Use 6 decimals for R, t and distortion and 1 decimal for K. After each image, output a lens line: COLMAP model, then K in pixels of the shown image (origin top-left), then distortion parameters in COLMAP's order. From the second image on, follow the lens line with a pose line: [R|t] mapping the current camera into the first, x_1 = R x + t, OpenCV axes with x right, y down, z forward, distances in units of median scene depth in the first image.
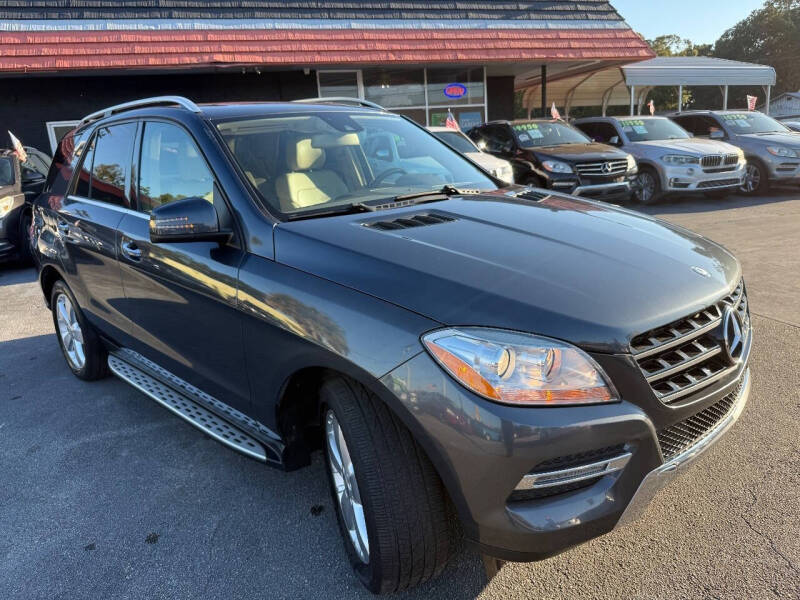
lens RADIAL K [[584.3, 0, 398.3], [0, 584.3, 301.4], [0, 0, 1]] dist [0.046786, -0.065536]
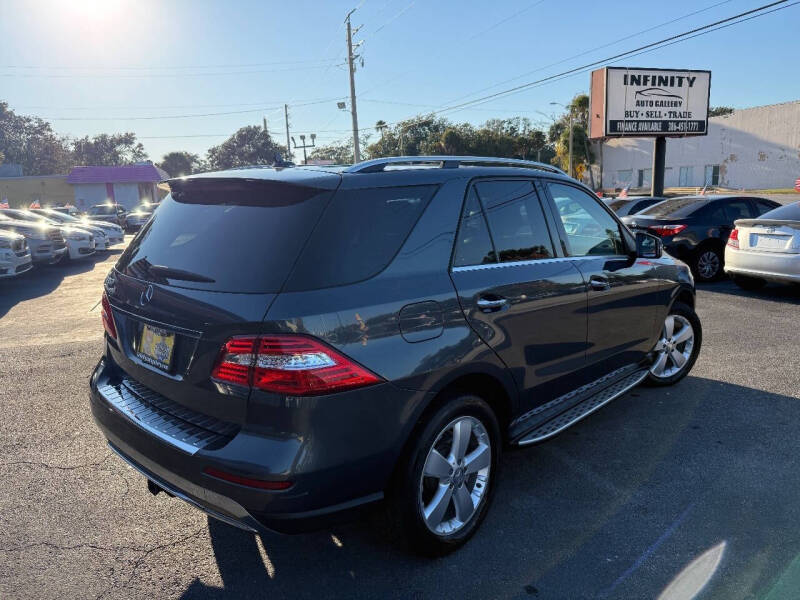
lens RADIAL K [[584.3, 0, 415.7], [0, 584.3, 299.8], [0, 0, 1]] dist [0.046786, -0.065536]
pose [[-0.068806, -0.124133, 0.989877, -1.237511], [0.283455, 0.948903, 0.138697, -0.252506], [-0.956514, 0.290129, -0.030104, 1.065475]]
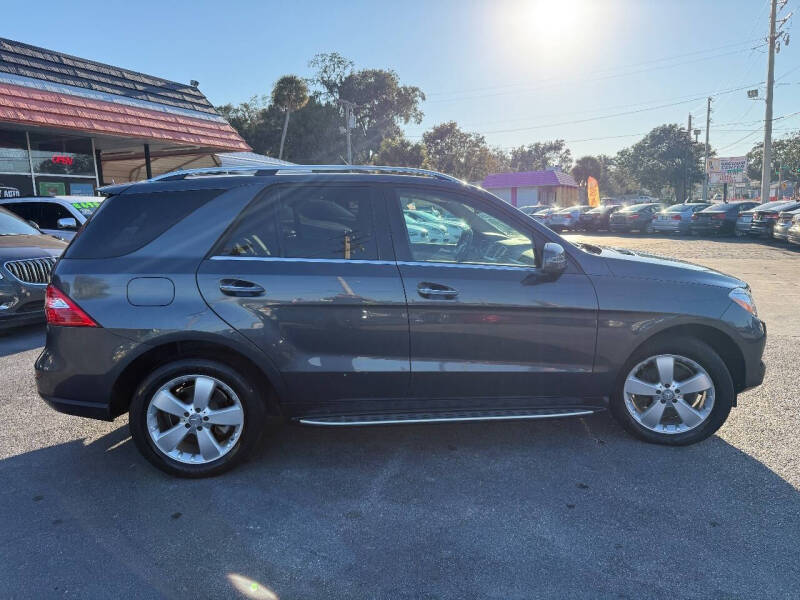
lens RADIAL K [[584.3, 0, 405.3], [0, 584.3, 304.5], [0, 0, 1]] dist [0.046786, -0.065536]
pose [[0.615949, -0.089997, 0.782628, -1.059954], [0.189143, 0.981289, -0.036019, -0.024782], [-0.764743, 0.170215, 0.621446, 0.245520]]
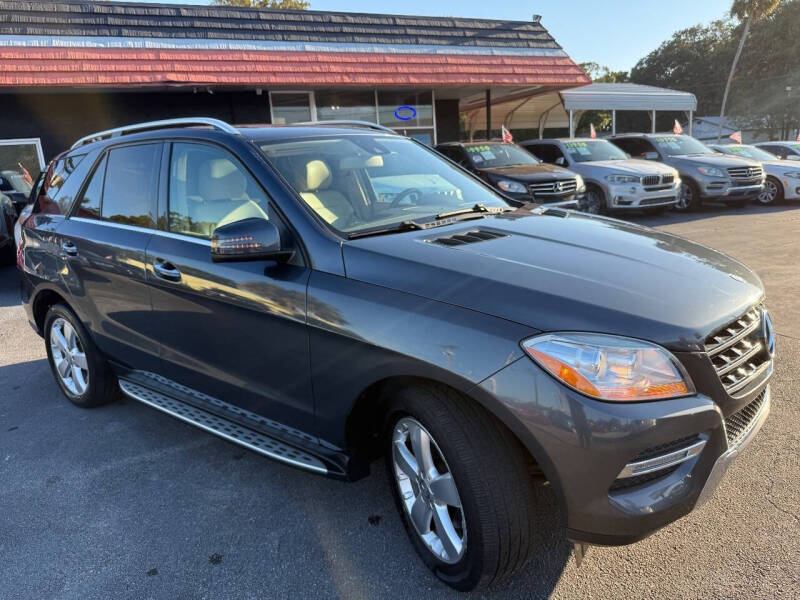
lens RADIAL K [[584.3, 0, 399.9], [0, 584.3, 301.7], [0, 0, 1]] dist [0.046786, -0.065536]
pose [[0.993112, -0.025416, 0.114377, -0.132287], [0.028950, 0.999150, -0.029340, 0.004399], [-0.113534, 0.032449, 0.993004, -0.022985]]
